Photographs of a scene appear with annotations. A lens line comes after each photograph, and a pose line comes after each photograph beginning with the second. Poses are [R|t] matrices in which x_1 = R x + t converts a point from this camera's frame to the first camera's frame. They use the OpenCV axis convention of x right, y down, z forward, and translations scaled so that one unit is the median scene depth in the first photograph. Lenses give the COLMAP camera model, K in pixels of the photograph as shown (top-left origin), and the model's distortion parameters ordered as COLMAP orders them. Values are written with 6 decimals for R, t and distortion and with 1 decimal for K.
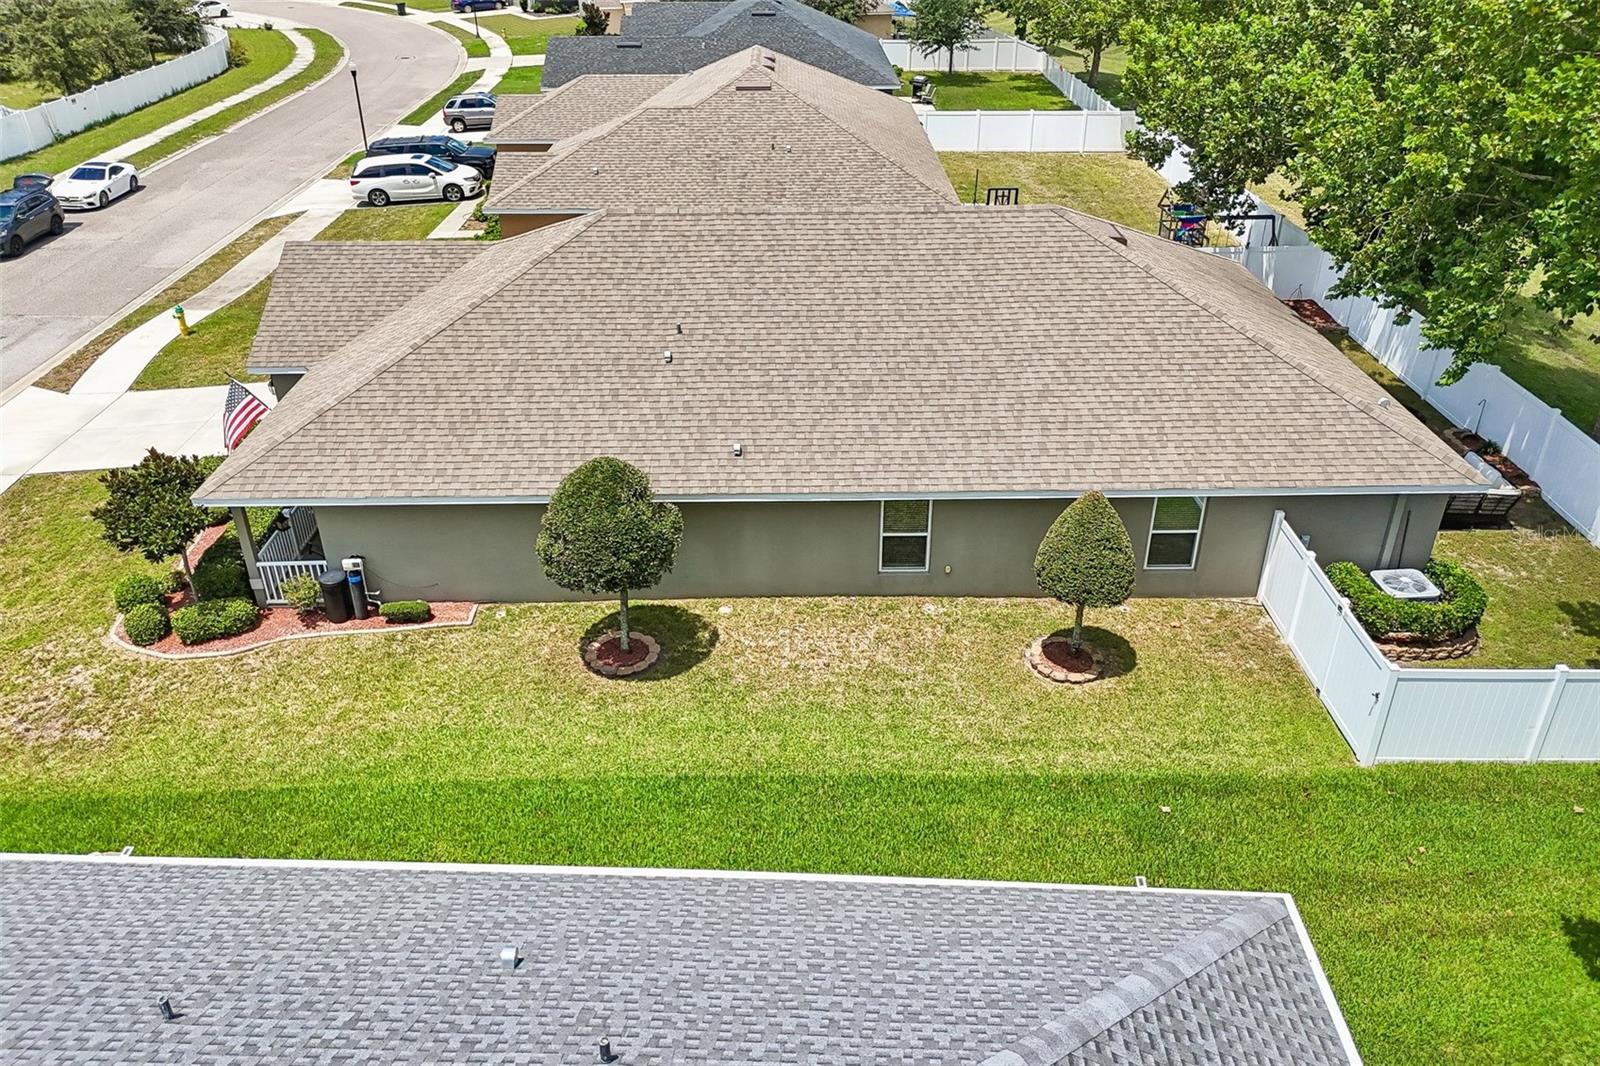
lens RADIAL K [[1196.5, 0, 800.0], [0, 1196.5, 533.0], [0, 0, 1]] dist [0.070604, -0.080461]
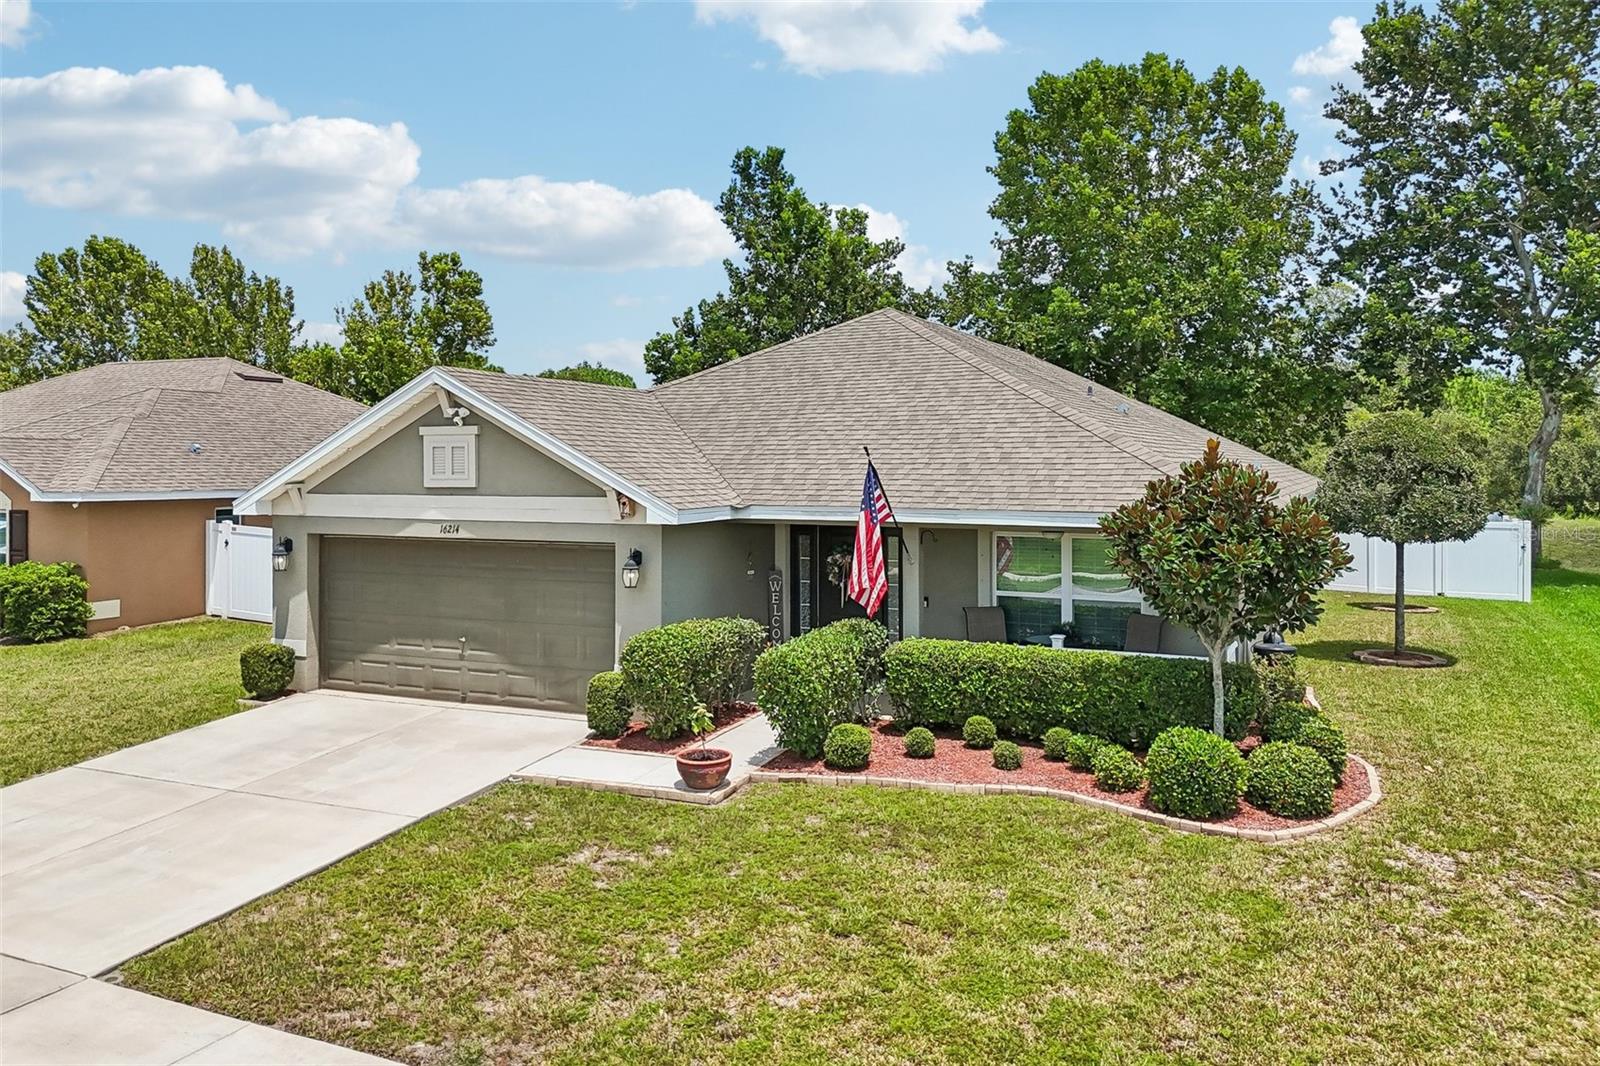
lens RADIAL K [[1211.6, 0, 797.8], [0, 1211.6, 507.8], [0, 0, 1]] dist [0.067501, -0.080892]
pose [[0.427846, -0.021800, 0.903588, -0.703624], [0.443375, 0.876228, -0.188796, -0.013150], [-0.787633, 0.481404, 0.384557, 0.587684]]
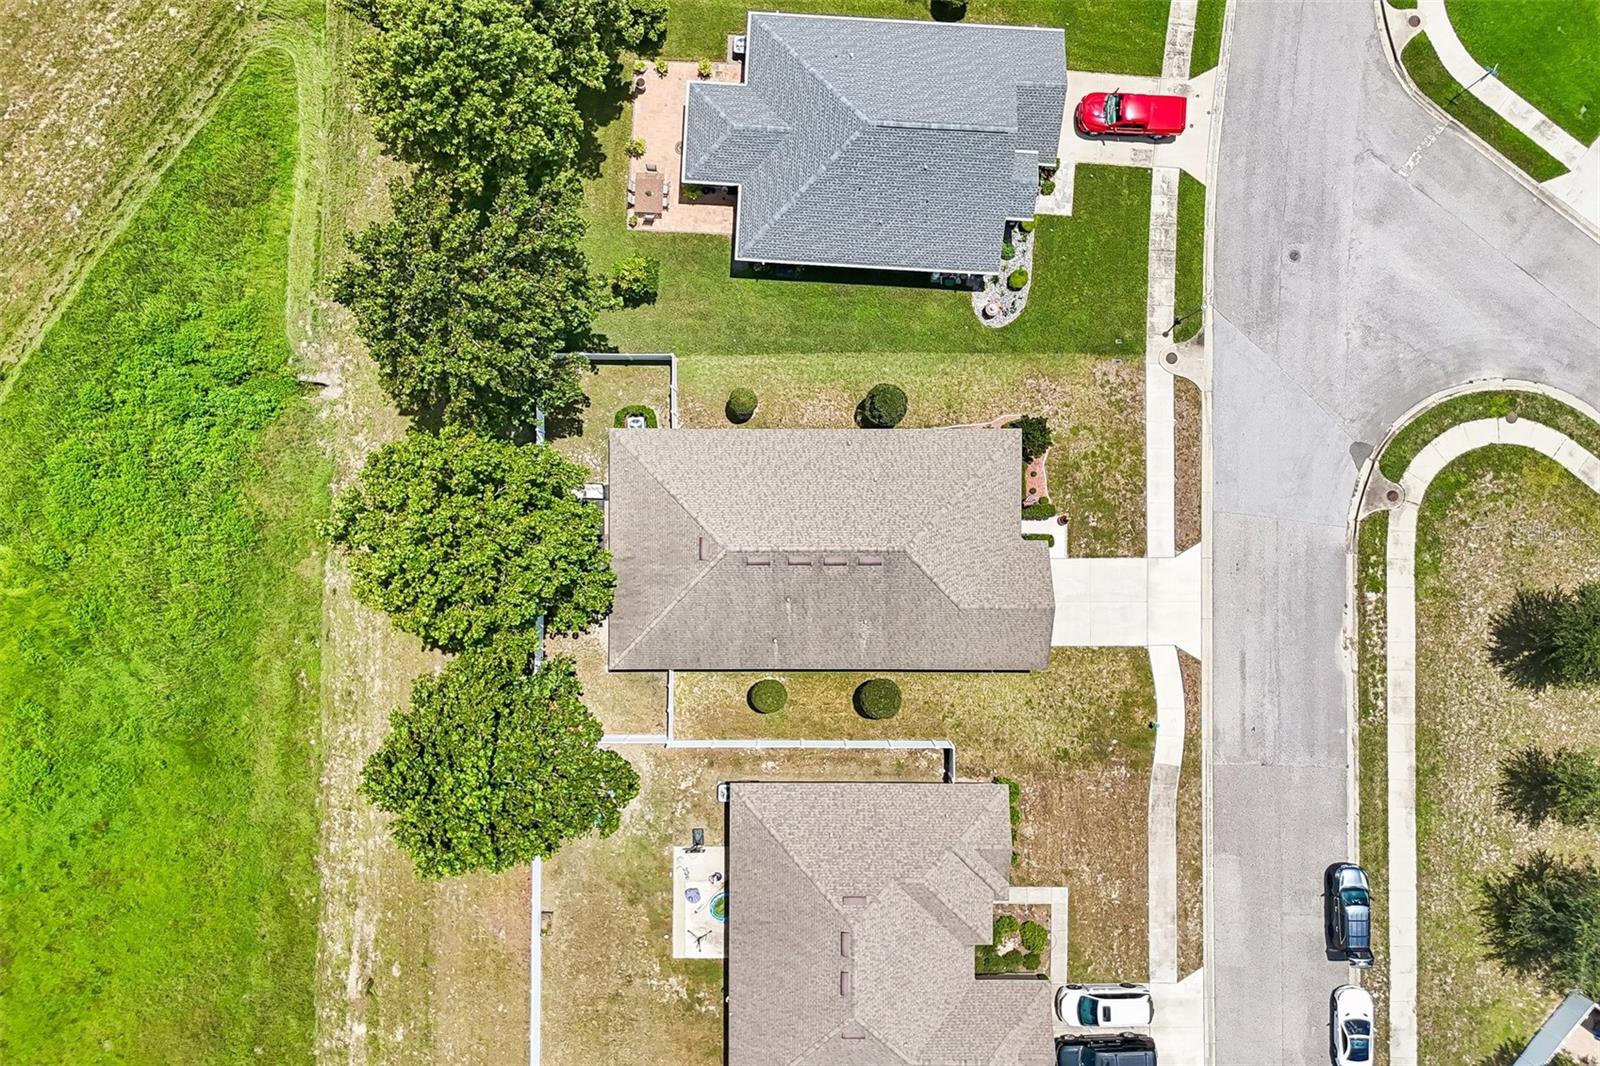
lens RADIAL K [[1196.5, 0, 800.0], [0, 1196.5, 533.0], [0, 0, 1]] dist [0.070604, -0.080461]
pose [[-0.999942, -0.009367, 0.005266, 0.034553], [0.009146, -0.484494, 0.874747, -1.798797], [-0.005643, 0.874745, 0.484551, -0.170161]]
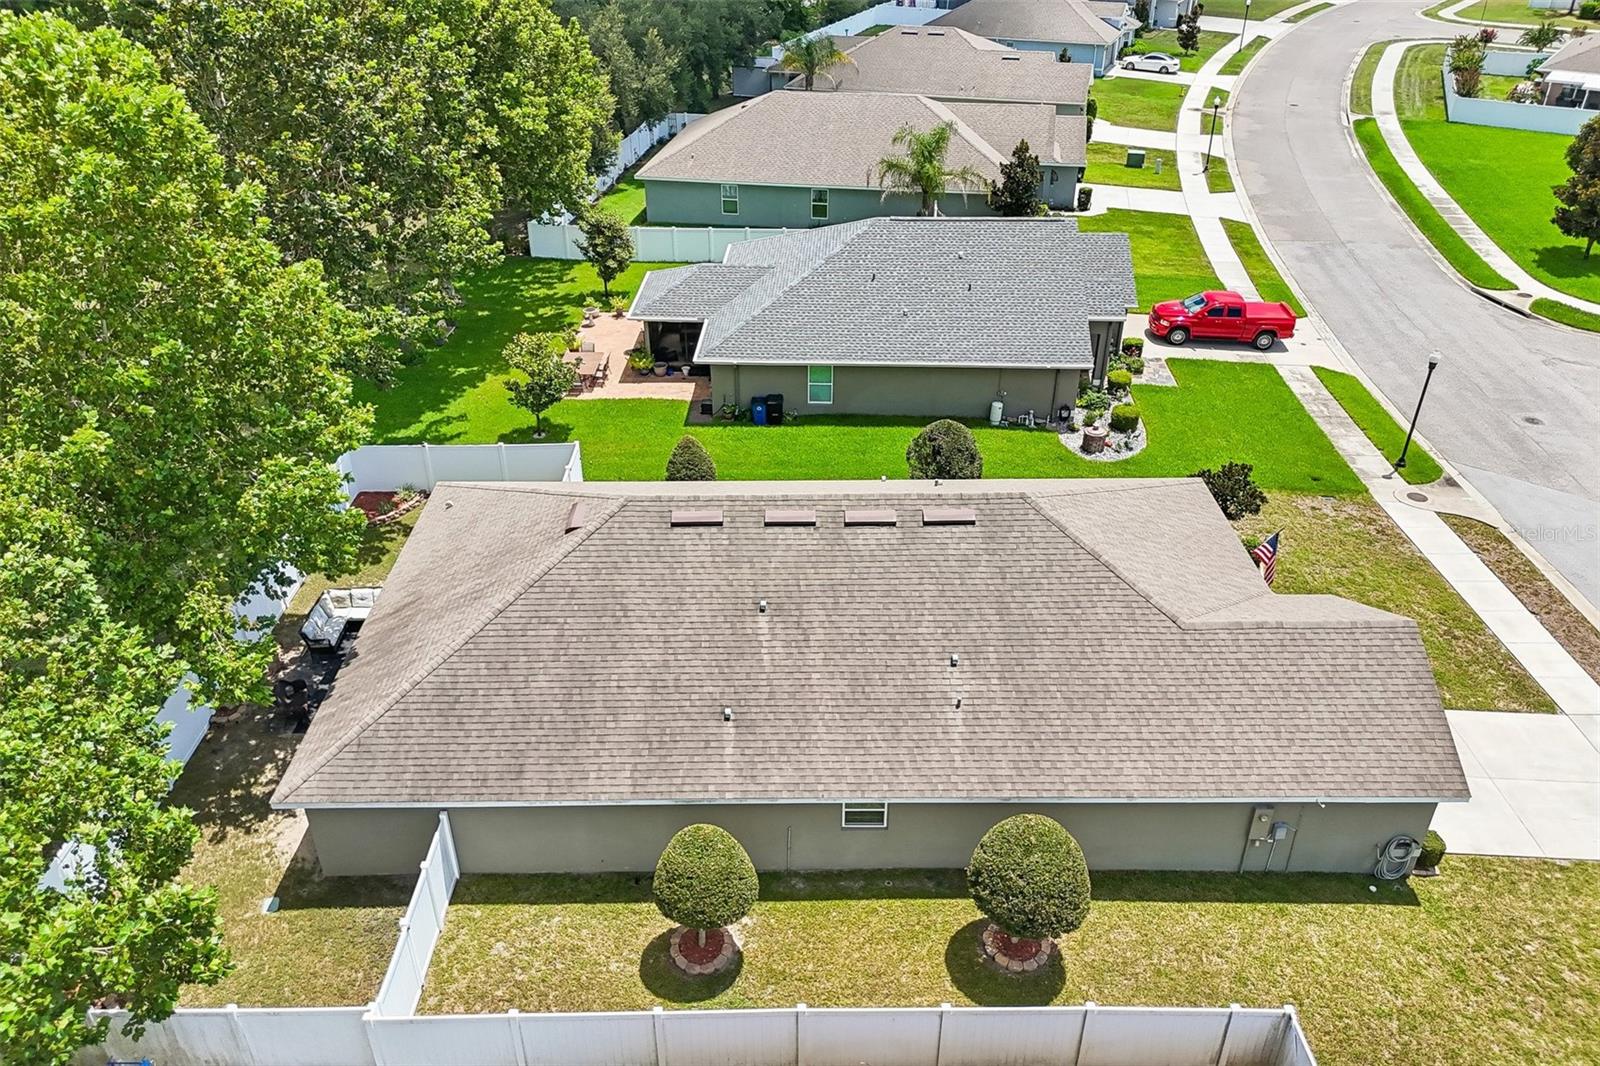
lens RADIAL K [[1185.2, 0, 770.2], [0, 1185.2, 526.3], [0, 0, 1]] dist [0.093073, -0.130684]
pose [[-0.999833, 0.000847, 0.018252, 0.043482], [0.016242, 0.498800, 0.866565, -0.908257], [-0.008371, 0.866716, -0.498731, 1.176680]]
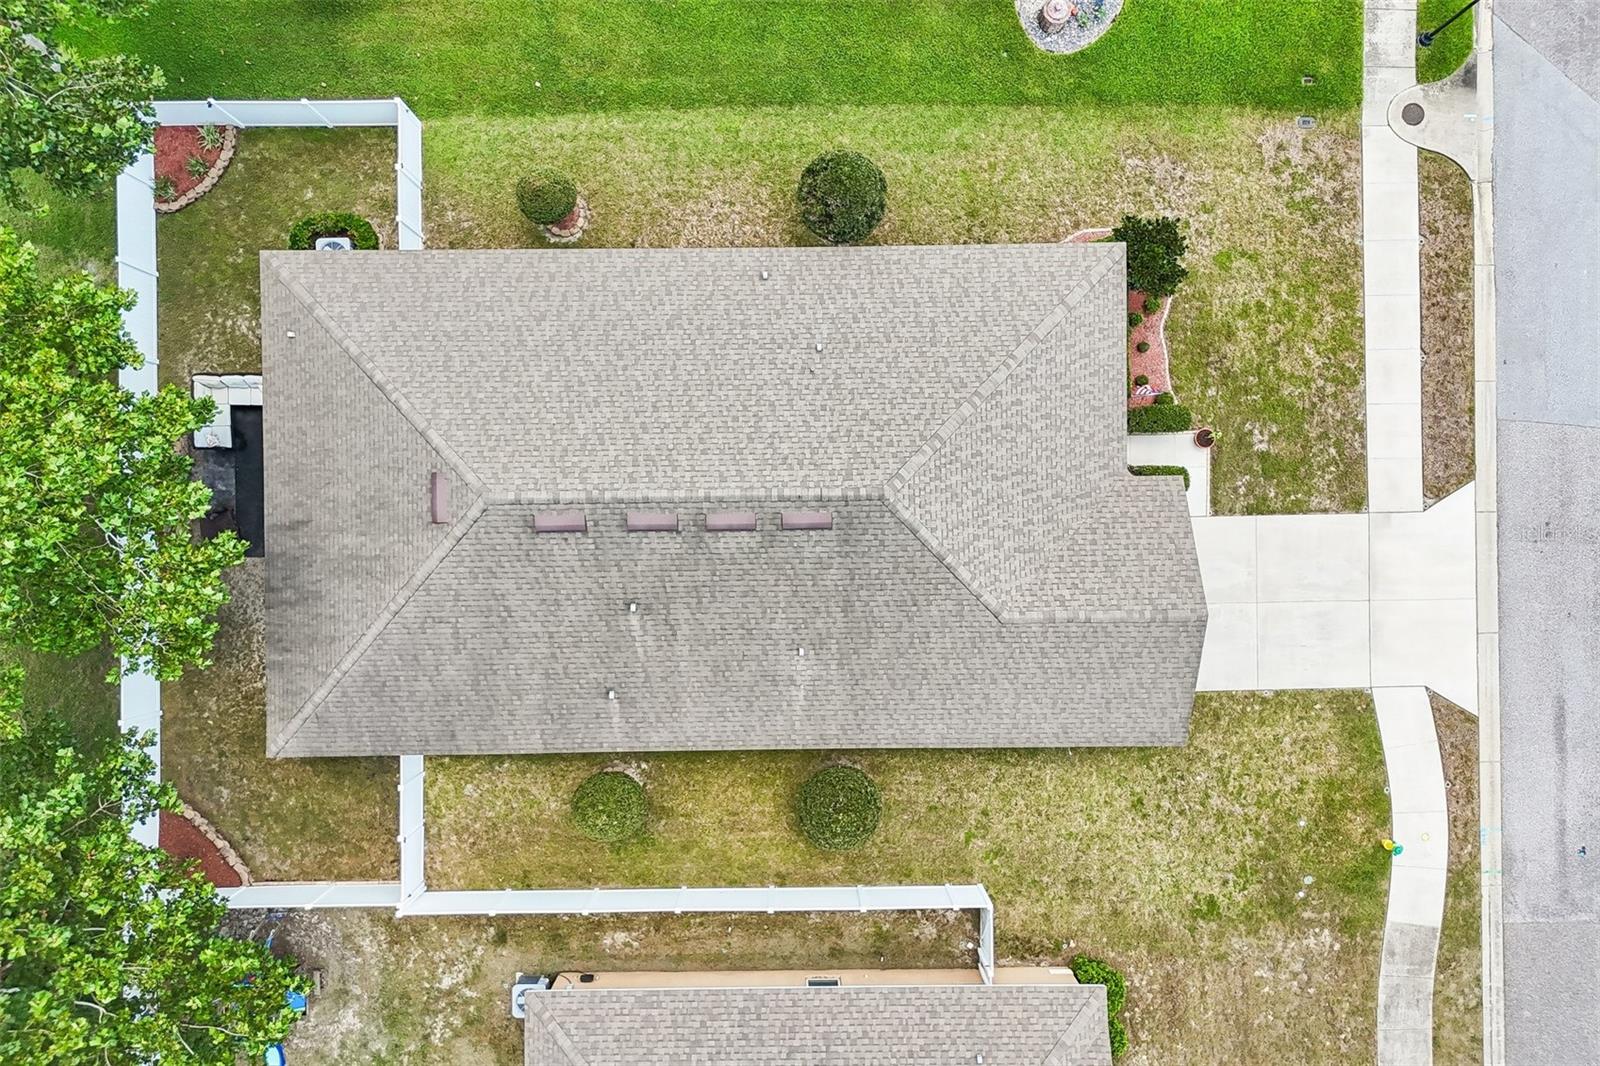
lens RADIAL K [[1196.5, 0, 800.0], [0, 1196.5, 533.0], [0, 0, 1]] dist [0.070604, -0.080461]
pose [[-0.999993, 0.002984, 0.002037, -0.061255], [0.000320, -0.488335, 0.872656, -0.941946], [0.003599, 0.872651, 0.488331, 0.358716]]
